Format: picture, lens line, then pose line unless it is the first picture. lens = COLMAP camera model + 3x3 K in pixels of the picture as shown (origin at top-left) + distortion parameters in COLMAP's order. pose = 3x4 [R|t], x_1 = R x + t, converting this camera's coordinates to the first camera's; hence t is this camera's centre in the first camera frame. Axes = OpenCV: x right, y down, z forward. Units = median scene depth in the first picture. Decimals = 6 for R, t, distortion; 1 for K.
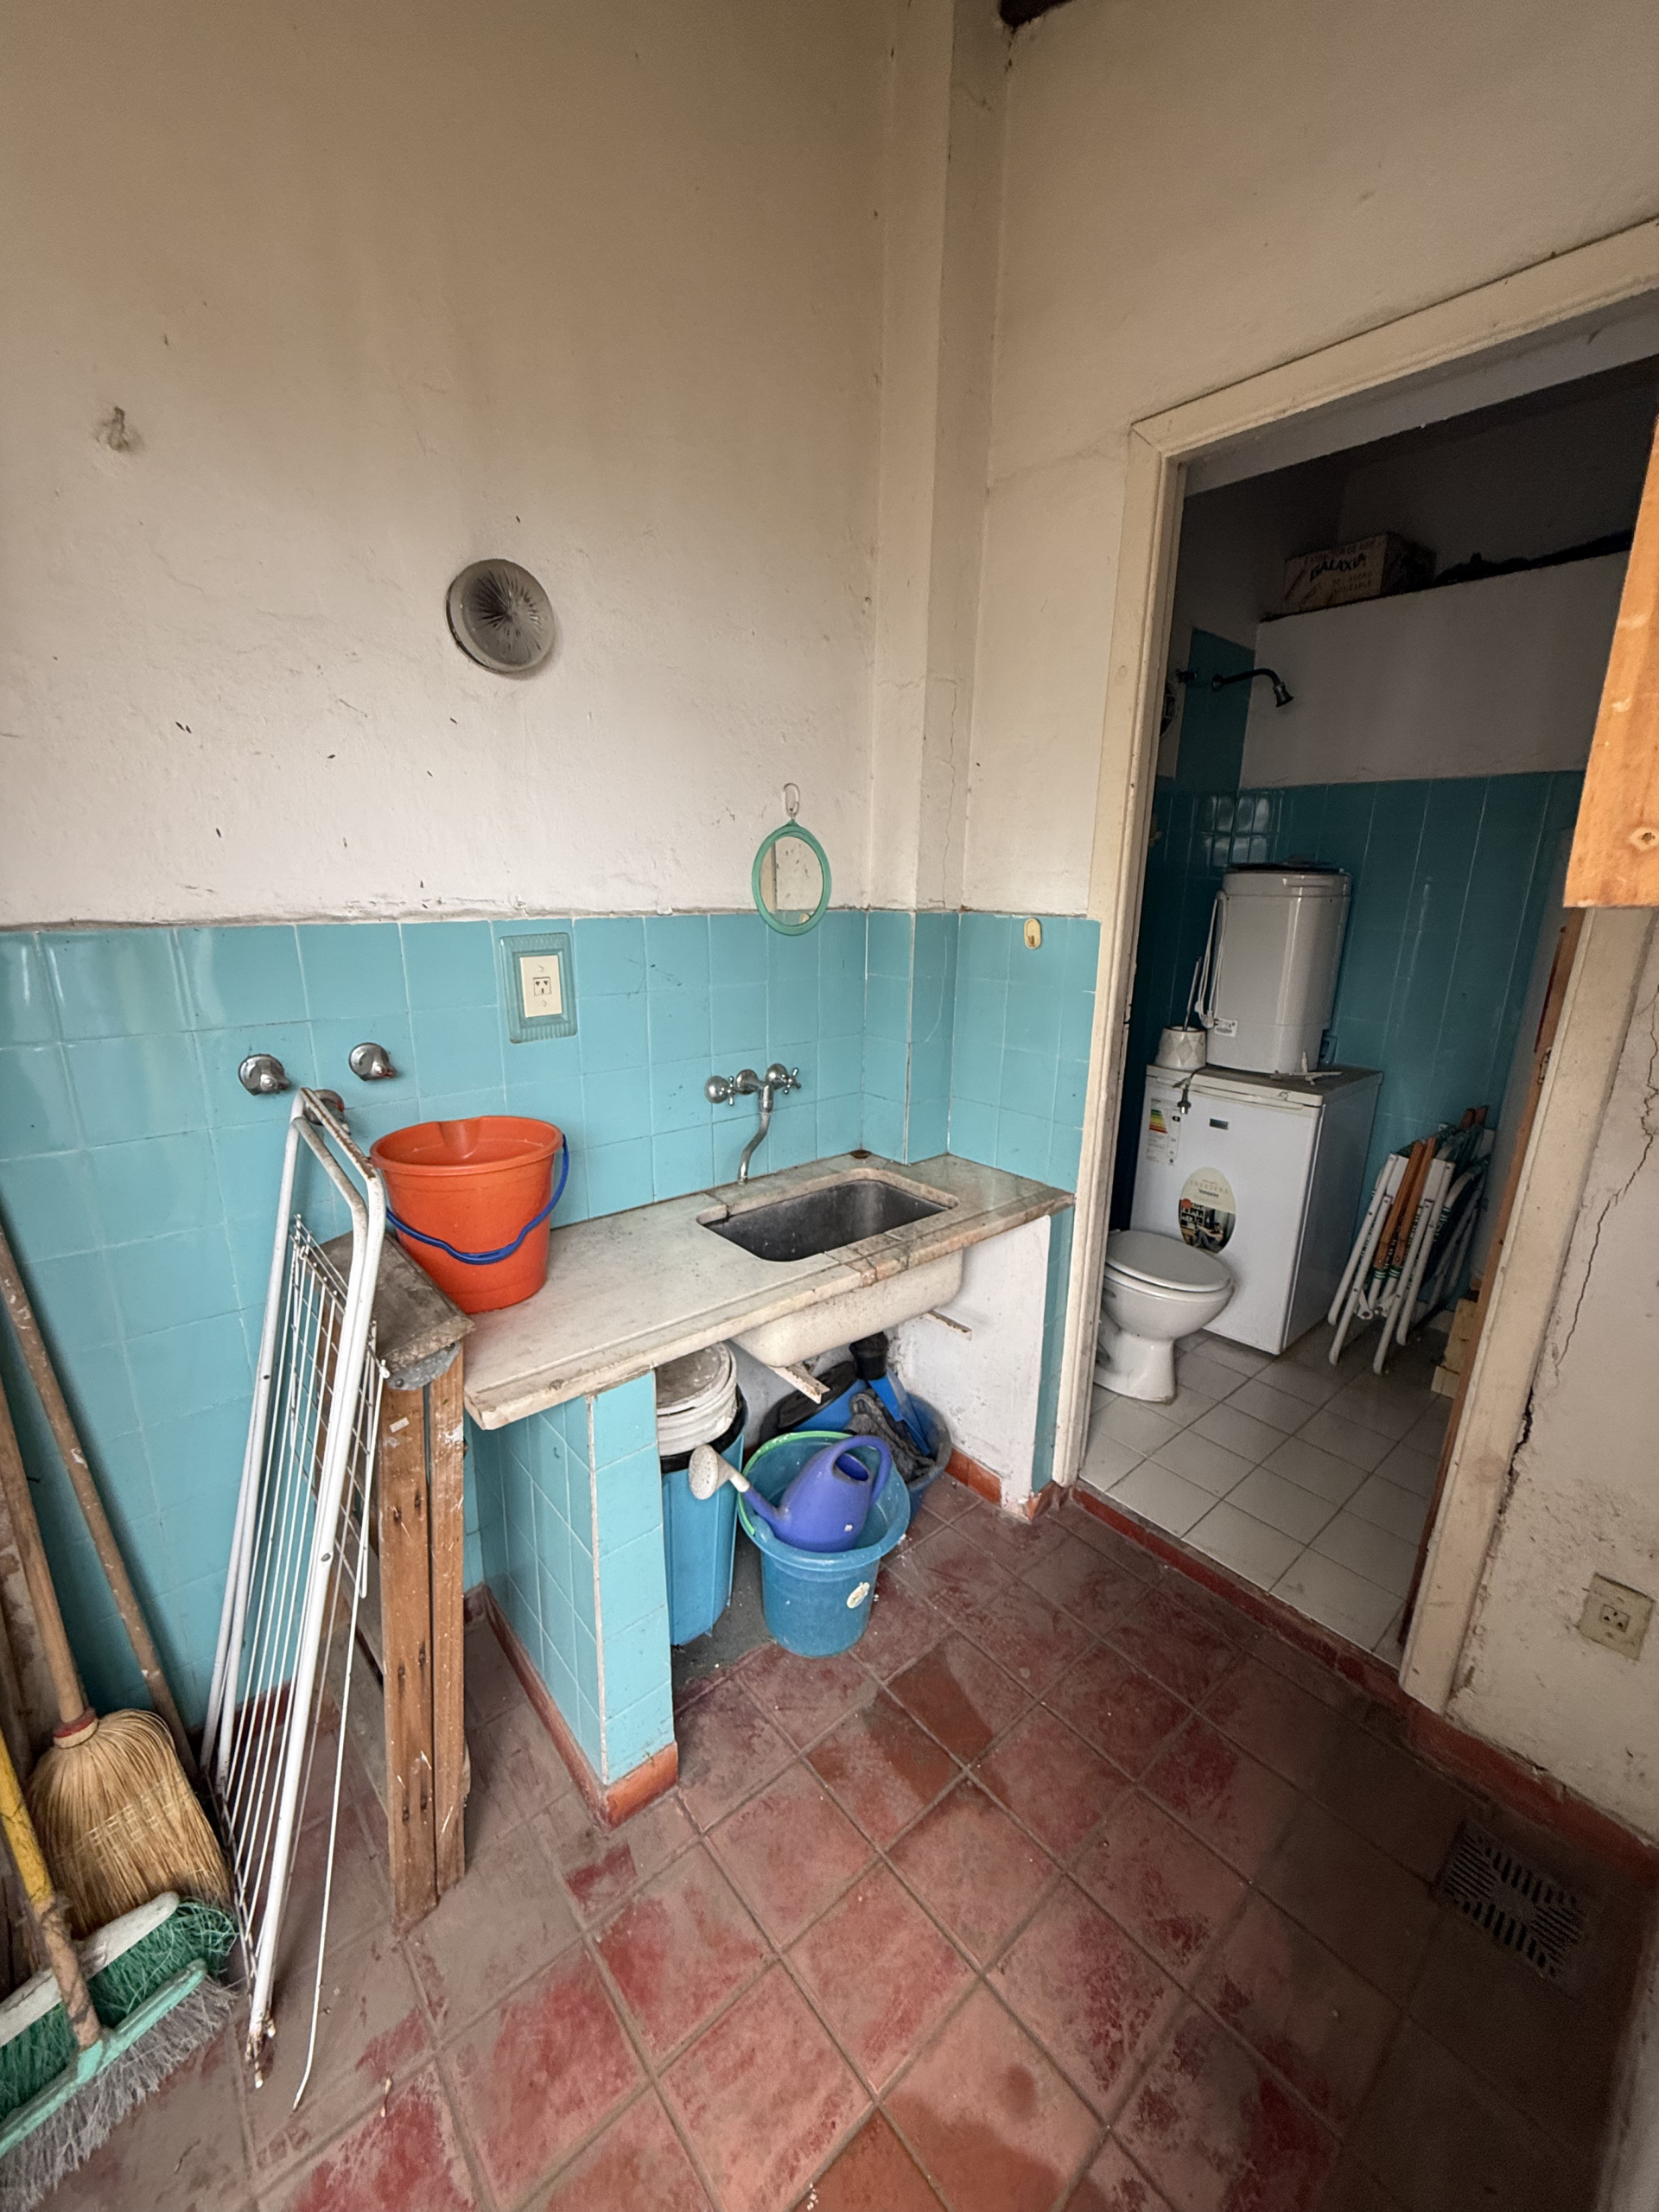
lens RADIAL K [[884.4, 0, 834.8], [0, 884.4, 1102.5], [0, 0, 1]] dist [-0.000303, 0.000048]
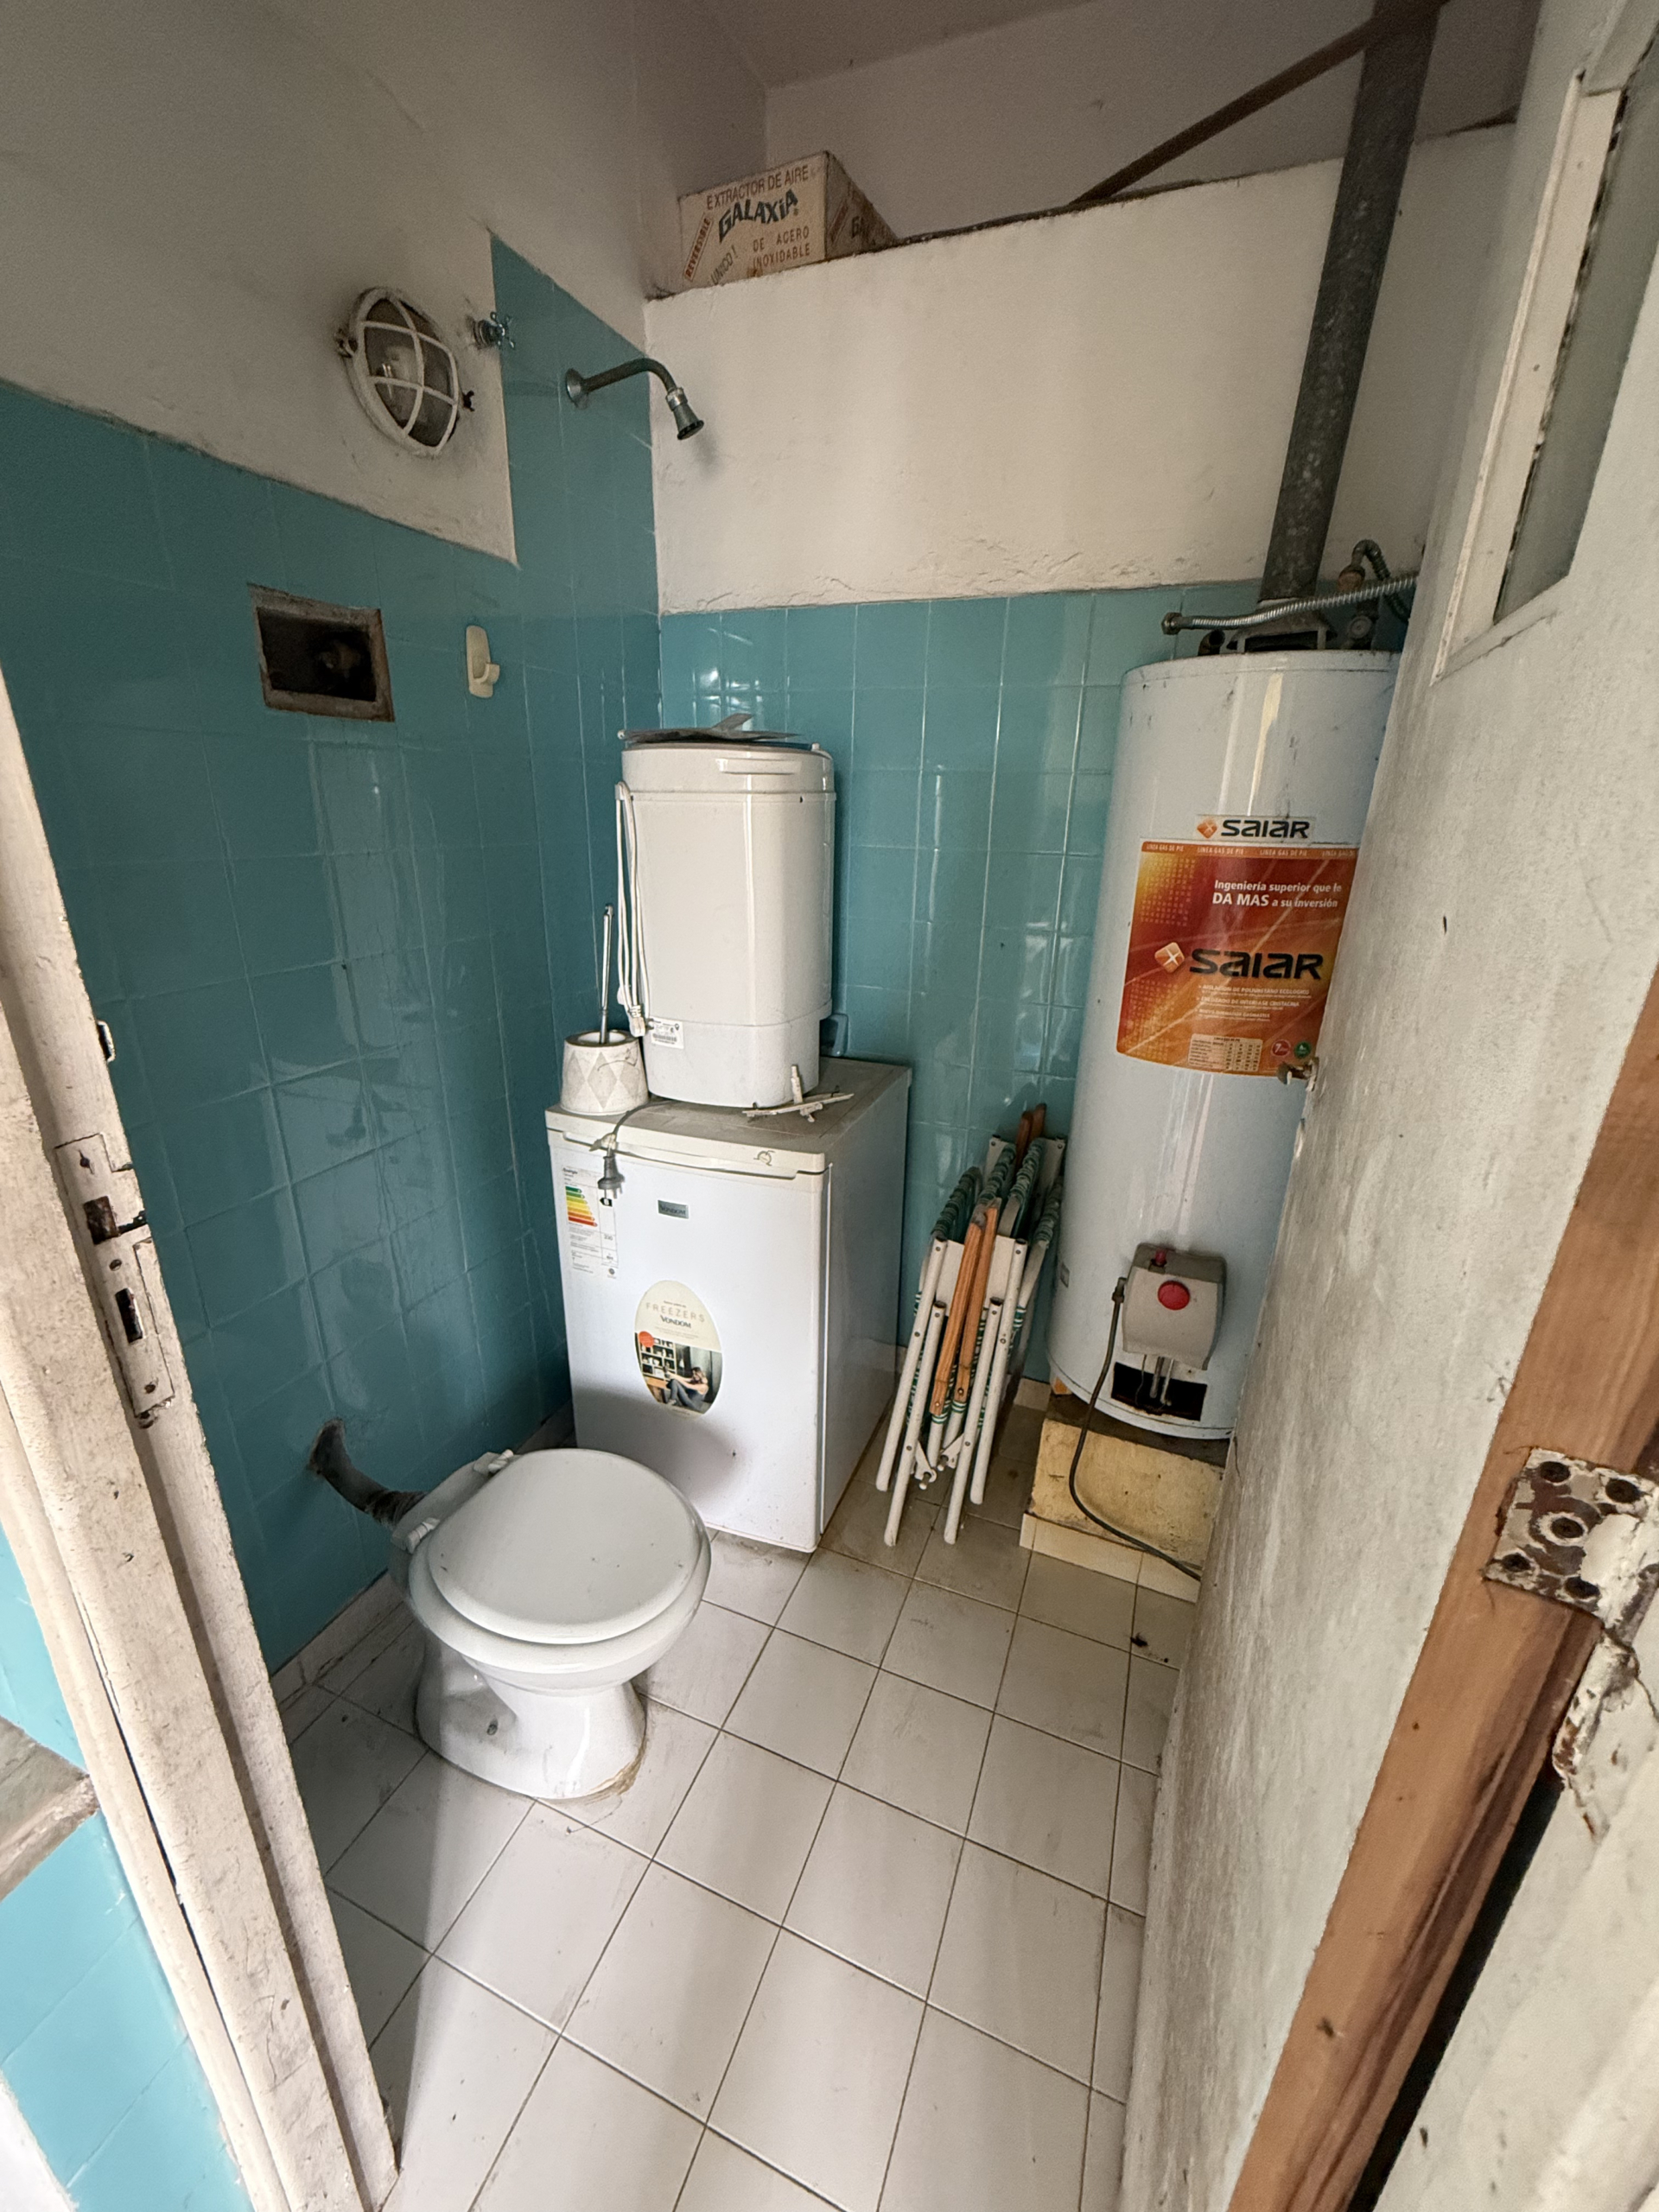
lens RADIAL K [[884.4, 0, 834.8], [0, 884.4, 1102.5], [0, 0, 1]] dist [-0.000303, 0.000048]
pose [[0.887606, -0.150012, 0.435490, 0.289702], [0.110759, 0.987250, 0.114328, -0.095235], [-0.447088, -0.053243, 0.892904, 0.452706]]
